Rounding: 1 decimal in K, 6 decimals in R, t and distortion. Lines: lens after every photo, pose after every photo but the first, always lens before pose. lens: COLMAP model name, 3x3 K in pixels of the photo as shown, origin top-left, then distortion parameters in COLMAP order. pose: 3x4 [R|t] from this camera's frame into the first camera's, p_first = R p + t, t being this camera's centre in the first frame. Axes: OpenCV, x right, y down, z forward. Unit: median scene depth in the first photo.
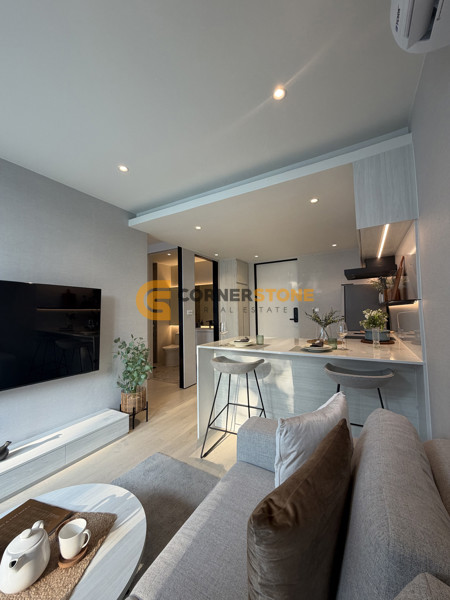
lens RADIAL K [[241.1, 0, 224.7], [0, 241.1, 297.1], [0, 0, 1]] dist [-0.001038, -0.000037]
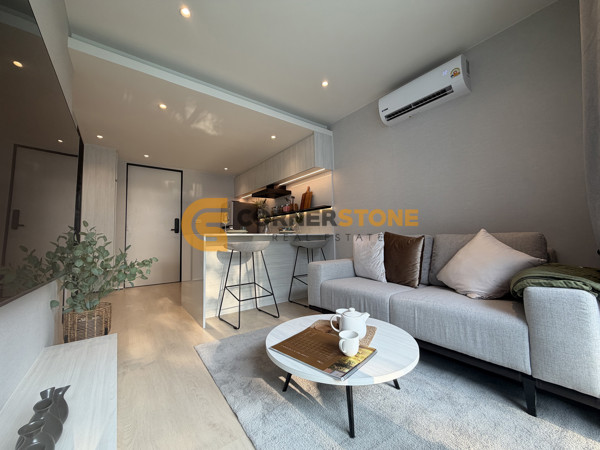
lens RADIAL K [[241.1, 0, 300.0], [0, 241.1, 225.0], [0, 0, 1]] dist [-0.001038, -0.000037]
pose [[0.401580, 0.060828, 0.913802, -0.973206], [-0.044161, 0.997917, -0.047021, 0.218056], [-0.914759, -0.021471, 0.403429, 0.266057]]
